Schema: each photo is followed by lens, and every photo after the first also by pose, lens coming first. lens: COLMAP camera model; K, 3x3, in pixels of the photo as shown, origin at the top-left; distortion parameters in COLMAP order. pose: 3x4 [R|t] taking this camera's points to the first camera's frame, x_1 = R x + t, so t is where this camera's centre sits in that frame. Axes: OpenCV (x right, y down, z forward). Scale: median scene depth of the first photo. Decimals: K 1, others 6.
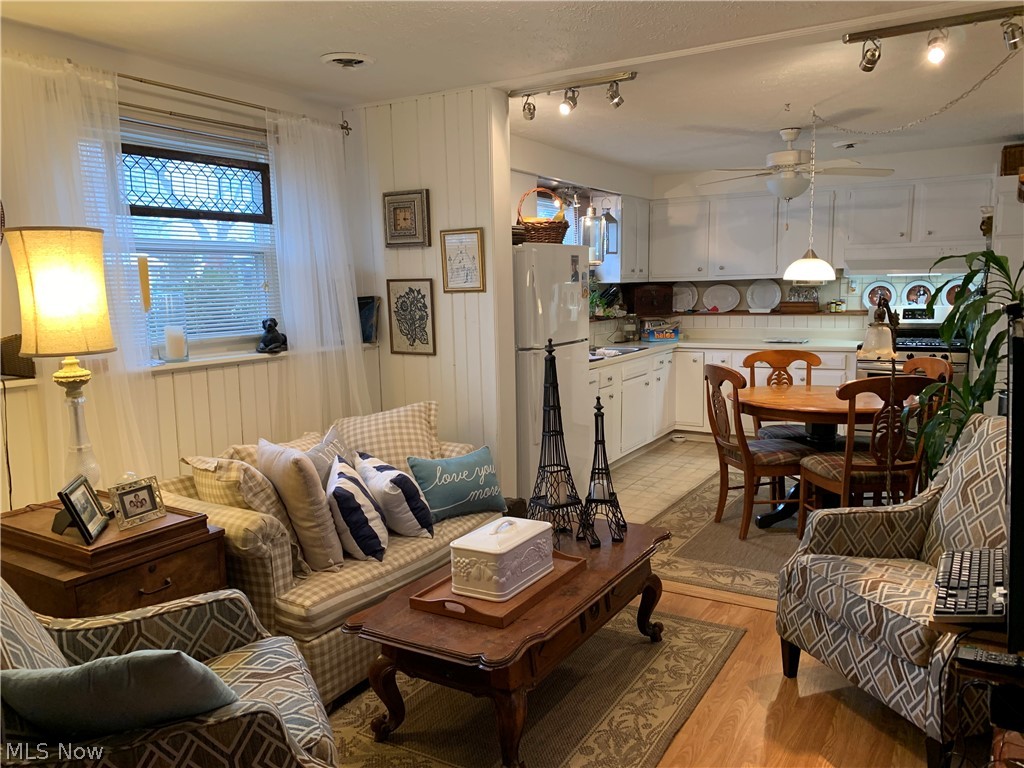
lens RADIAL K [[771.5, 0, 530.3], [0, 771.5, 381.8], [0, 0, 1]] dist [0.106341, -0.170494]
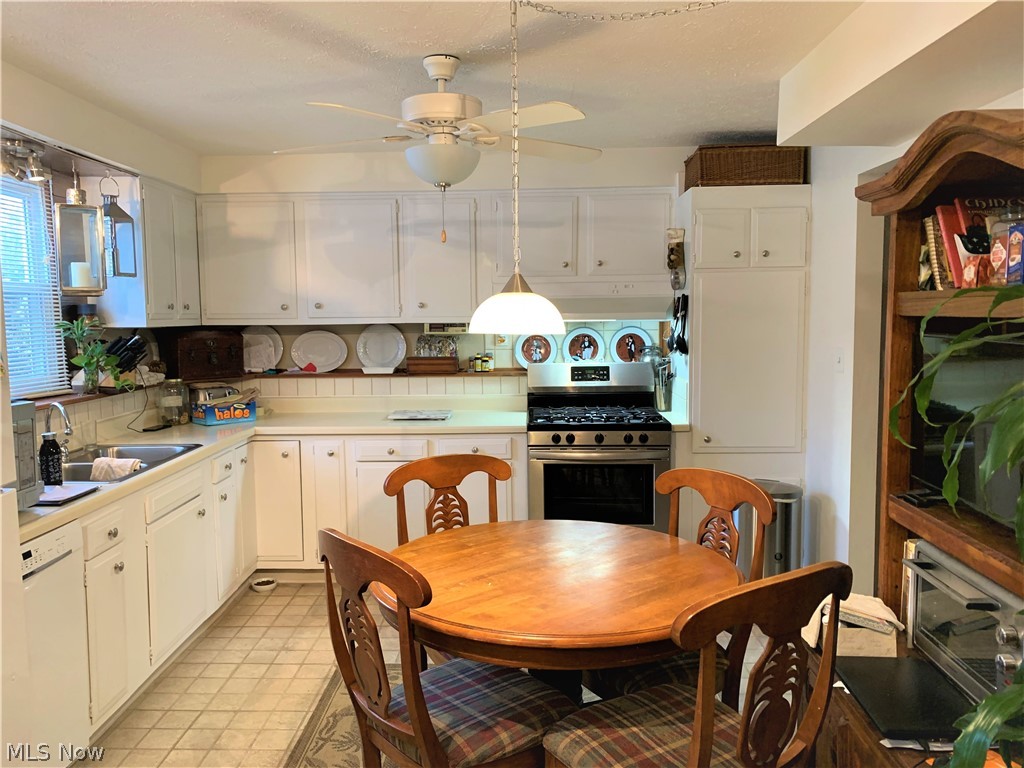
lens RADIAL K [[773.2, 0, 505.1], [0, 773.2, 389.9], [0, 0, 1]] dist [0.032797, -0.045333]
pose [[0.878149, -0.035333, 0.477081, 0.123531], [0.052602, 0.998353, -0.022884, -0.091962], [-0.475487, 0.045190, 0.878562, 0.624021]]
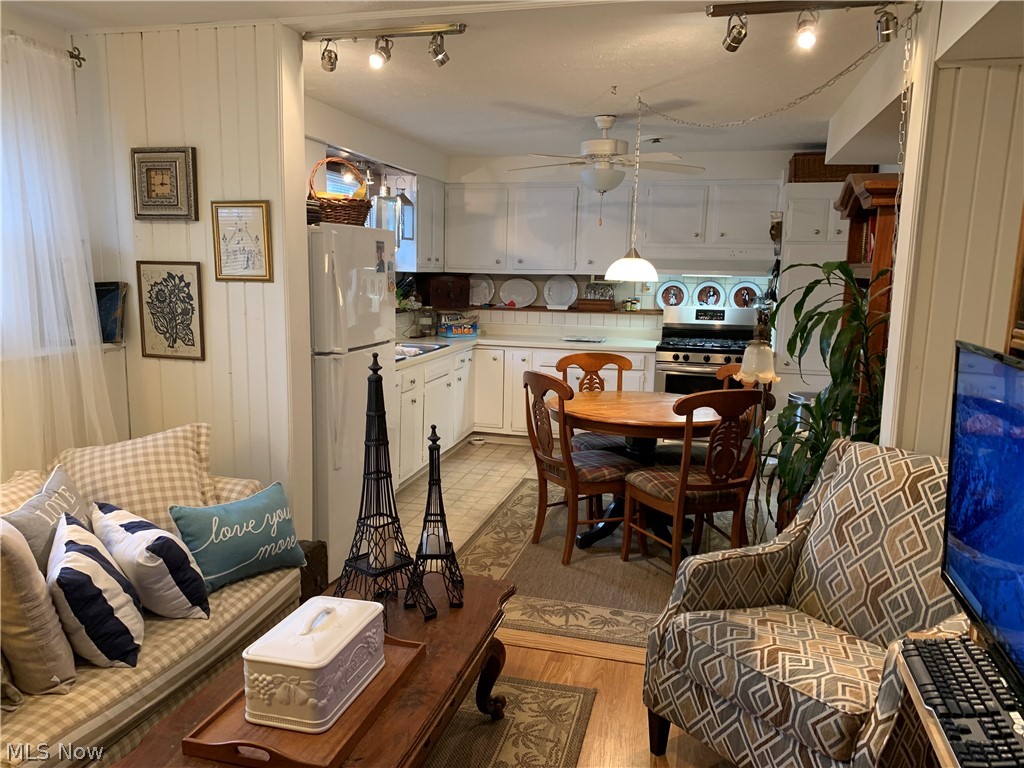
lens RADIAL K [[772.7, 0, 502.8], [0, 772.7, 385.7], [0, 0, 1]] dist [0.046385, -0.057933]
pose [[0.965836, -0.000780, 0.259152, -0.034112], [-0.005951, 0.999665, 0.025189, -0.029874], [-0.259085, -0.025871, 0.965508, 0.155697]]
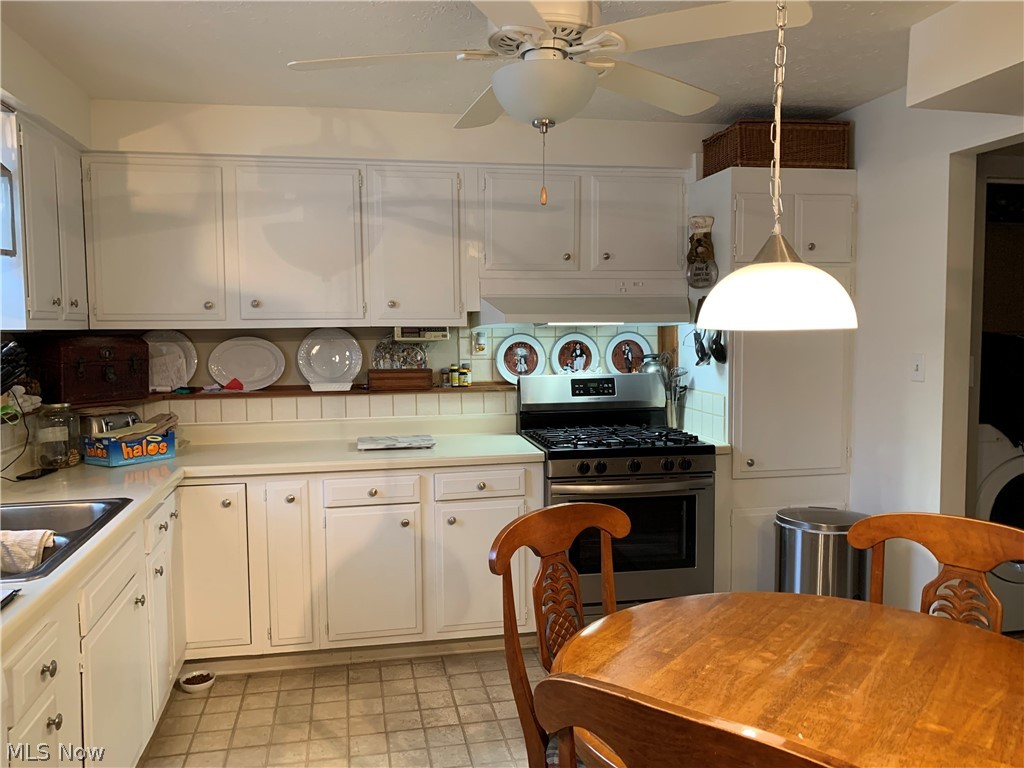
lens RADIAL K [[781.1, 0, 508.4], [0, 781.1, 388.4], [0, 0, 1]] dist [0.001773, -0.004416]
pose [[0.754419, -0.038759, 0.655248, 0.066805], [0.075042, 0.996803, -0.027437, -0.115053], [-0.652089, 0.069871, 0.754916, 0.900433]]
